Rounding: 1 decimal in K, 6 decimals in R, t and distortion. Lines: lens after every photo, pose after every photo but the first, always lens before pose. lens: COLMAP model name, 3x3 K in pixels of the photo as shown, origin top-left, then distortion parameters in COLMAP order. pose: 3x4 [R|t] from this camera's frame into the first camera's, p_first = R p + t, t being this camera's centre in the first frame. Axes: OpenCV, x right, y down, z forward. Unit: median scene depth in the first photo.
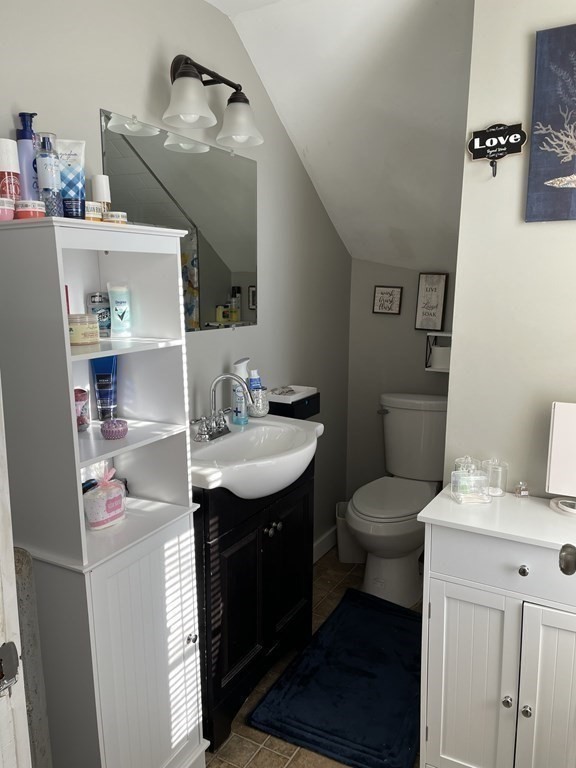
lens RADIAL K [[582.6, 0, 285.5], [0, 582.6, 388.4], [0, 0, 1]] dist [0.079939, -0.105315]
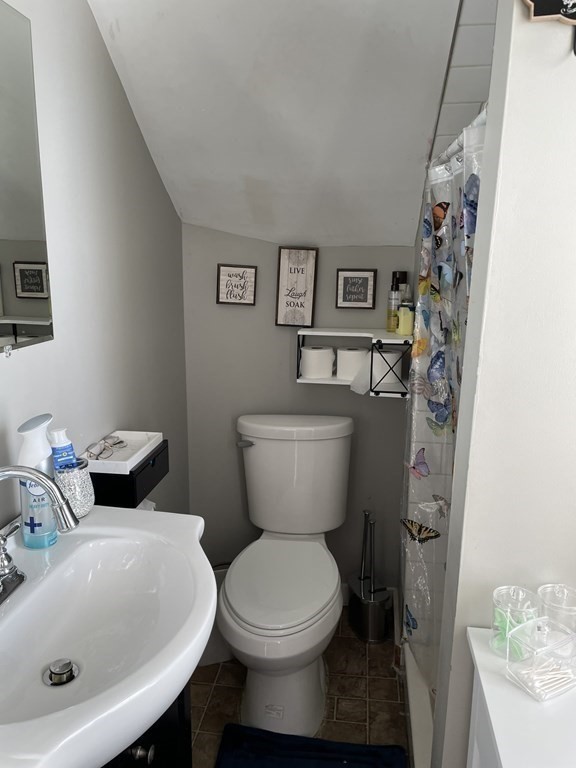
lens RADIAL K [[582.6, 0, 282.5], [0, 582.6, 391.0], [0, 0, 1]] dist [0.079939, -0.105315]
pose [[0.927698, -0.079190, 0.364835, -0.060548], [0.061235, 0.996286, 0.060542, -0.090463], [-0.368274, -0.033824, 0.929102, 0.461625]]
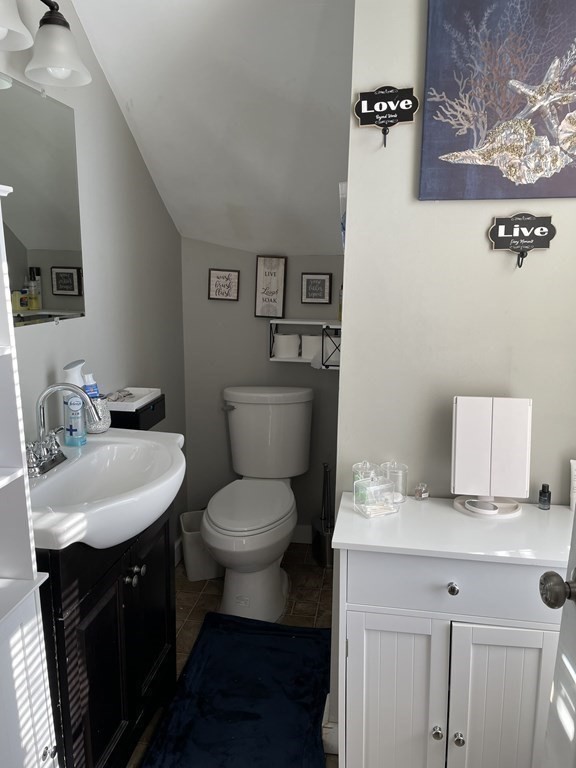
lens RADIAL K [[582.6, 0, 290.2], [0, 582.6, 381.7], [0, 0, 1]] dist [0.079939, -0.105315]
pose [[0.934420, -0.061853, 0.350761, -0.081987], [0.055568, 0.998063, 0.027966, -0.029992], [-0.351811, -0.006641, 0.936047, 0.165507]]
